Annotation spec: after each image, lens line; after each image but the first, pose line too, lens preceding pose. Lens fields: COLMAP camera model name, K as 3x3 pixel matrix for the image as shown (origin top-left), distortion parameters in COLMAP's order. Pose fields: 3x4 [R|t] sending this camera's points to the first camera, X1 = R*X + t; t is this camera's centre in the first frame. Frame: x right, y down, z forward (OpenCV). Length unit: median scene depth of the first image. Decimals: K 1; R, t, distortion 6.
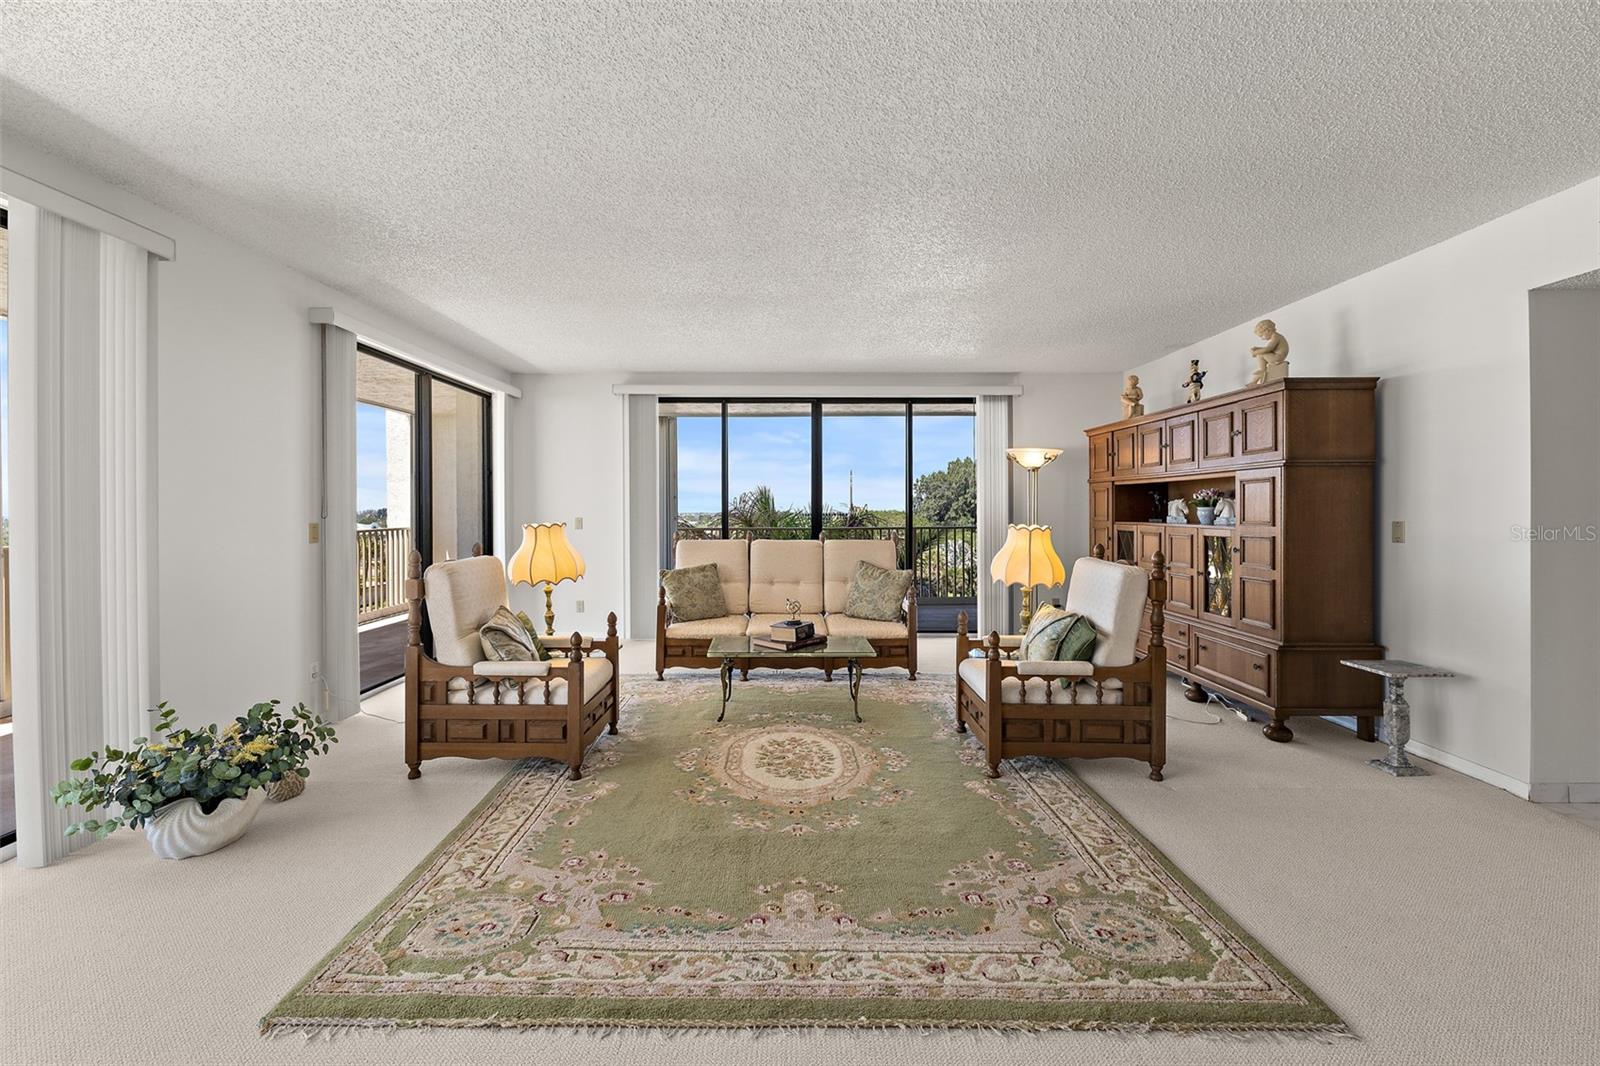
lens RADIAL K [[683.5, 0, 786.2], [0, 683.5, 519.6], [0, 0, 1]] dist [0.004023, 0.000995]
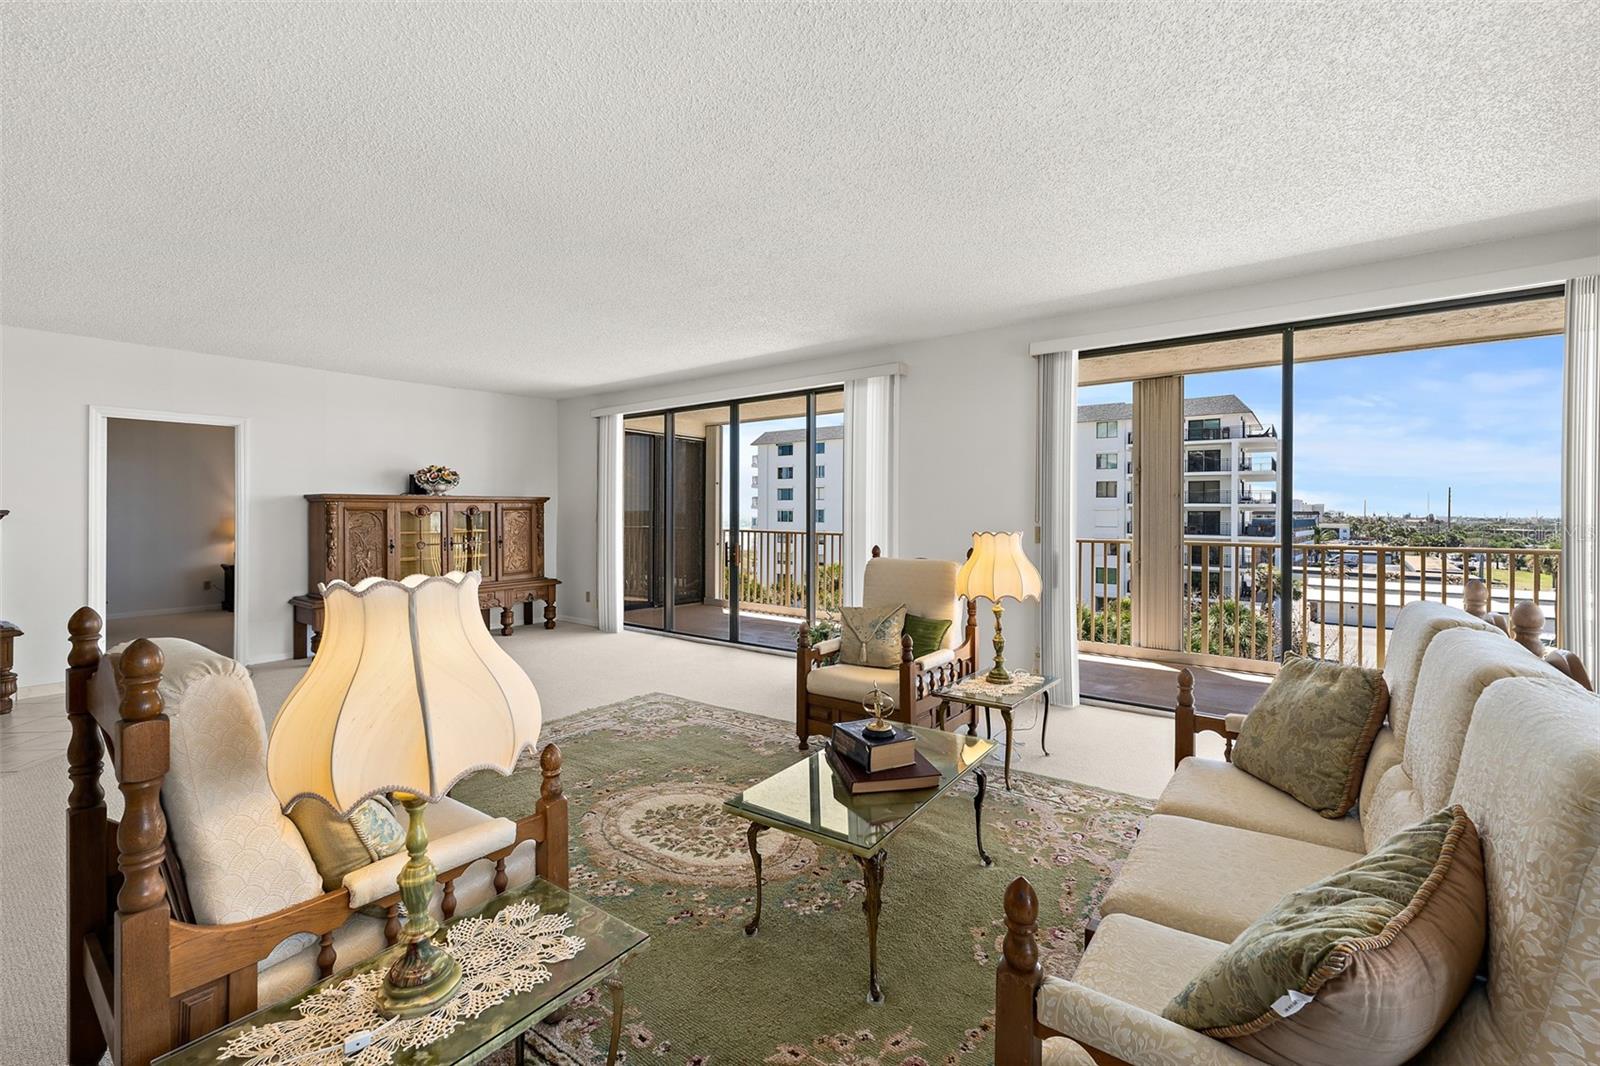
lens RADIAL K [[683.5, 0, 781.1], [0, 683.5, 509.1], [0, 0, 1]] dist [0.004023, 0.000995]
pose [[-0.607824, -0.001946, -0.794070, 0.626308], [-0.013316, 0.999881, 0.007743, -0.032342], [0.793960, 0.015280, -0.607778, 1.656685]]
